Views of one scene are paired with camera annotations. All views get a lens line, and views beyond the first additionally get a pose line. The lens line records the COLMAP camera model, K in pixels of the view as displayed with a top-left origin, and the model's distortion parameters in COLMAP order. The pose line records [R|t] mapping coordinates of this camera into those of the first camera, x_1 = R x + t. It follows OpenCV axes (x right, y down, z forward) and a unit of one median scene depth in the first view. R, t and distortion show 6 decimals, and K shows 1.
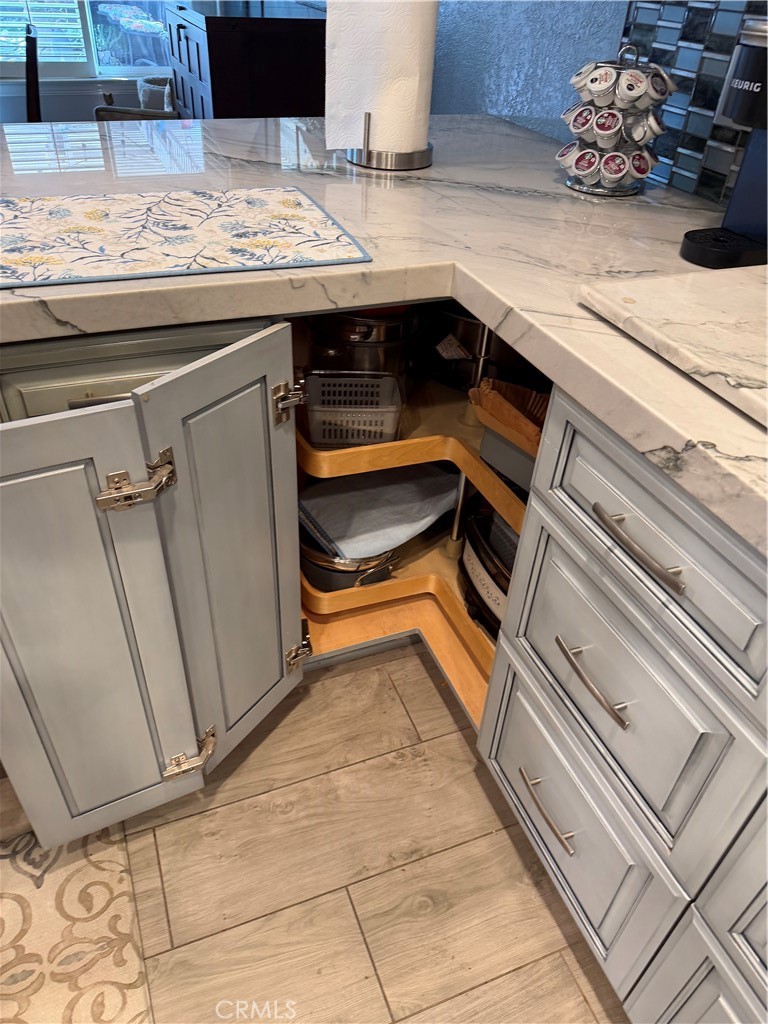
lens RADIAL K [[729.5, 0, 382.5], [0, 729.5, 520.5], [0, 0, 1]] dist [0.056958, -0.072986]
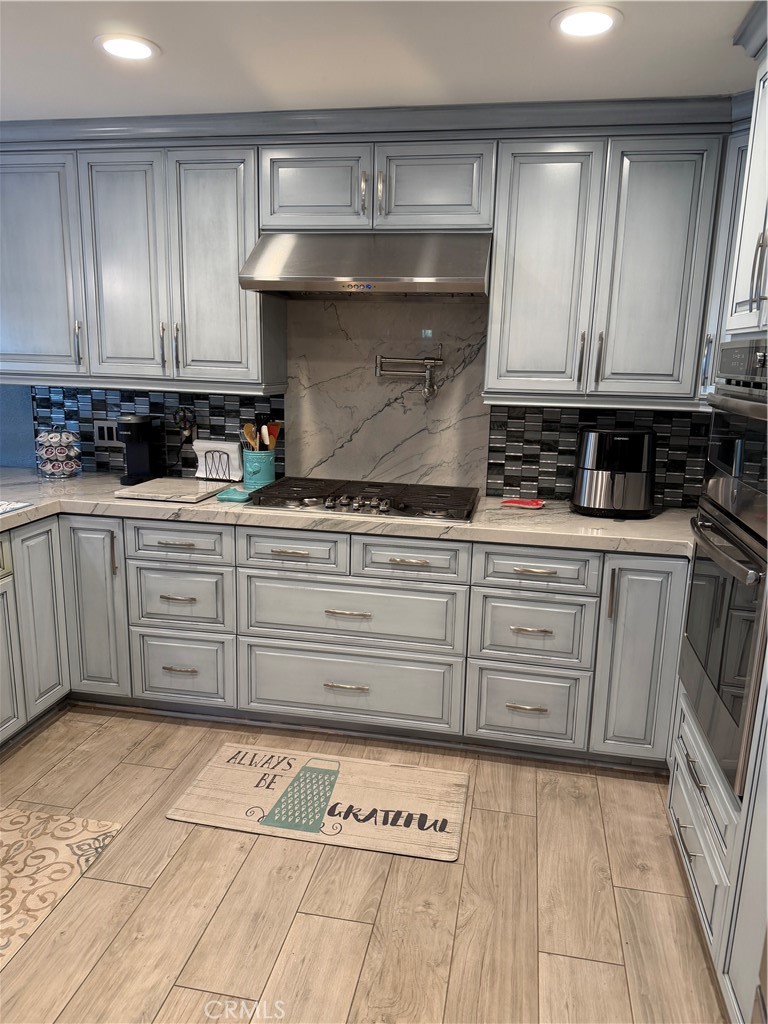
lens RADIAL K [[729.5, 0, 386.8], [0, 729.5, 514.8], [0, 0, 1]] dist [0.056958, -0.072986]
pose [[0.534509, -0.215738, 0.817164, -1.206328], [0.518996, 0.846884, -0.115892, 0.520253], [-0.667041, 0.486050, 0.564634, -1.071399]]
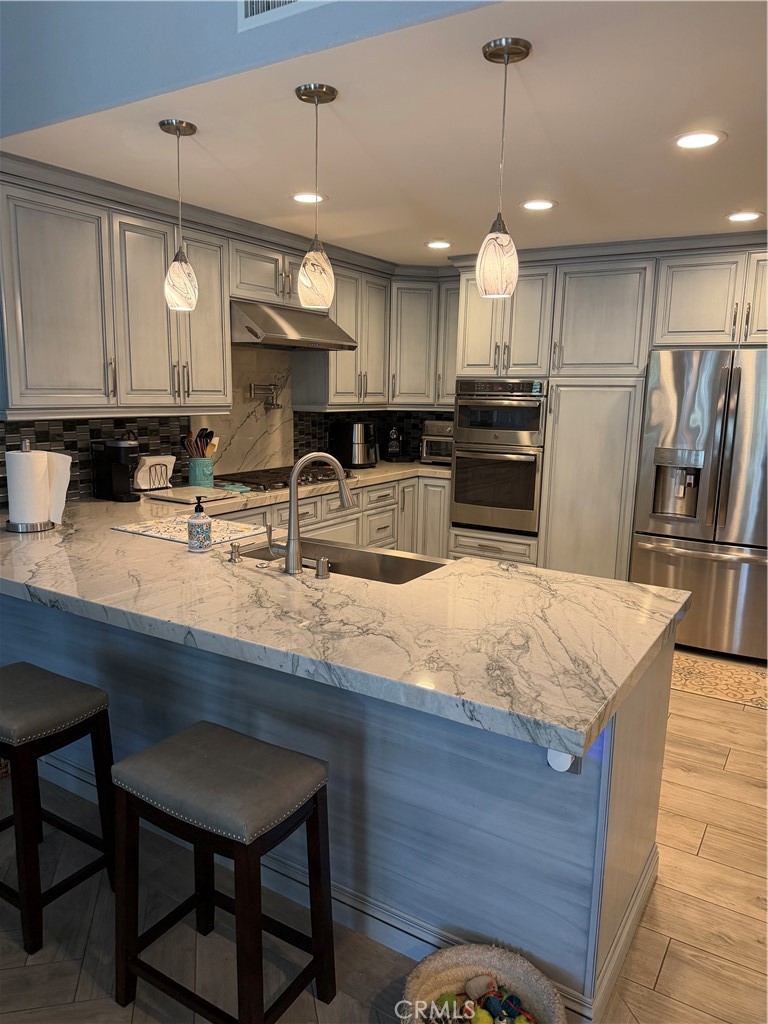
lens RADIAL K [[729.5, 0, 386.5], [0, 729.5, 522.0], [0, 0, 1]] dist [0.056958, -0.072986]
pose [[-0.594037, -0.210084, 0.776521, -2.377568], [0.452319, 0.711018, 0.538387, -1.296441], [-0.665227, 0.671057, -0.327346, 1.157360]]
